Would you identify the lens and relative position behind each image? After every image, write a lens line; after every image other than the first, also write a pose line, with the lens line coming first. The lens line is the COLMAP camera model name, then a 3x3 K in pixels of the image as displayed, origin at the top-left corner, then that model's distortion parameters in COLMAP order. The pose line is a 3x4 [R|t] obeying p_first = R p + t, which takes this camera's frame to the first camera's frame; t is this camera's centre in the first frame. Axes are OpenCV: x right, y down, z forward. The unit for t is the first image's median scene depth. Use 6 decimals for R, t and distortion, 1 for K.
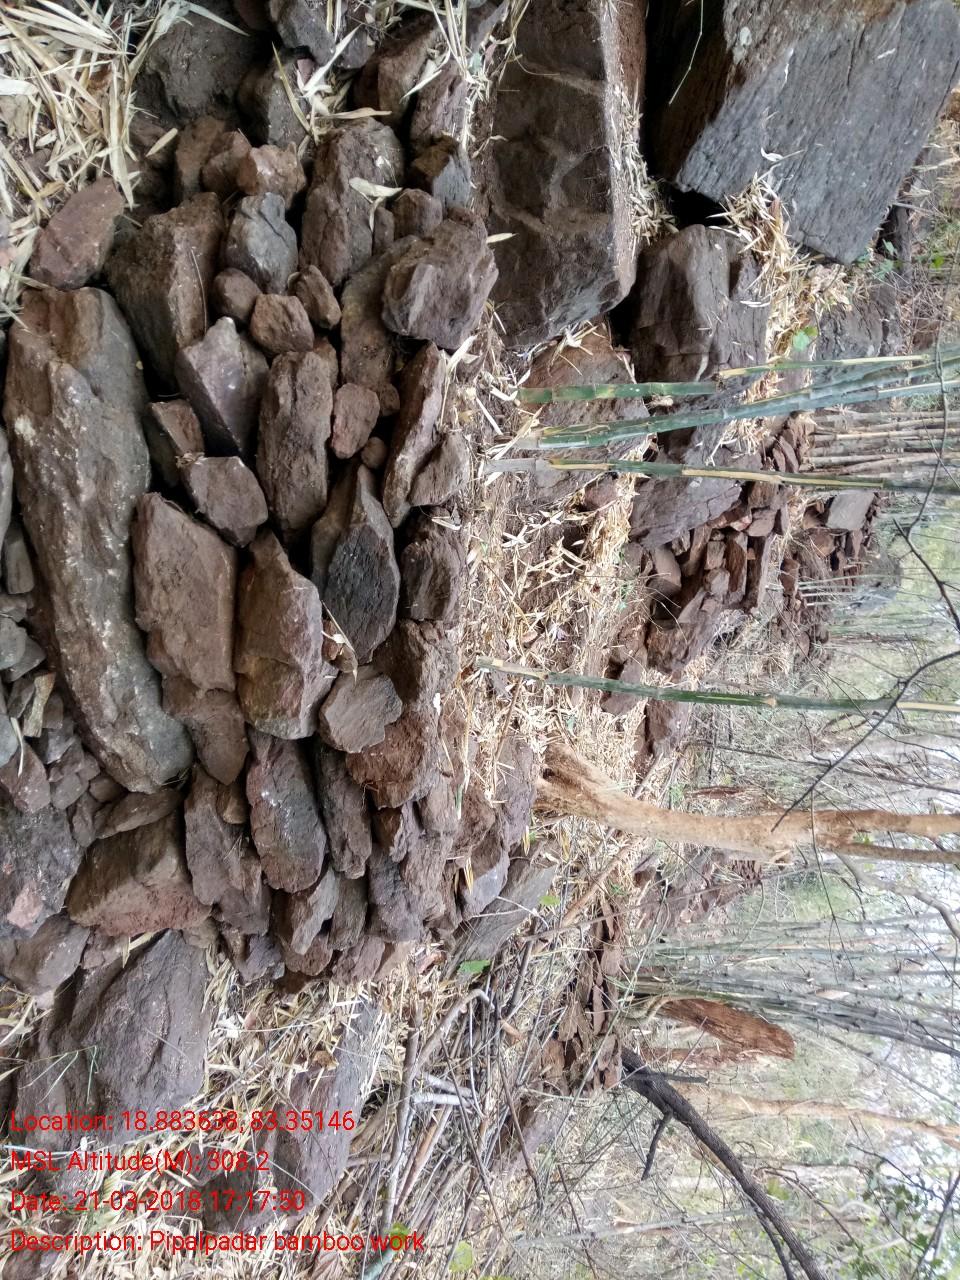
lens RADIAL K [[951.7, 0, 480.0], [0, 951.7, 640.0], [0, 0, 1]] dist [0.111834, -0.160465]
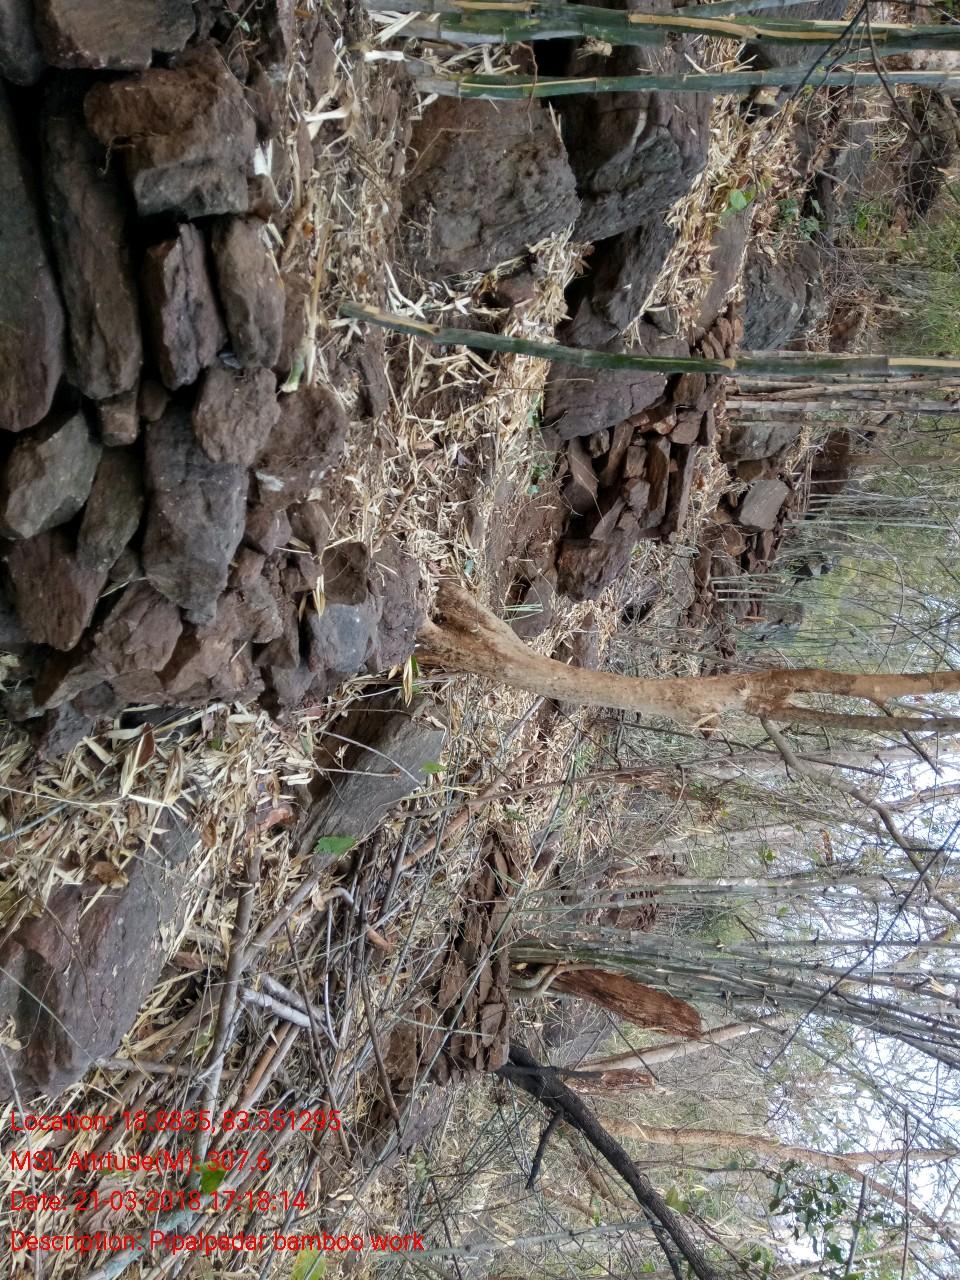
lens RADIAL K [[951.7, 0, 480.0], [0, 951.7, 640.0], [0, 0, 1]] dist [0.111834, -0.160465]
pose [[0.994117, 0.050856, 0.095626, 0.027300], [-0.044332, 0.996621, -0.069151, 0.206622], [-0.098819, 0.064505, 0.993012, 0.166202]]
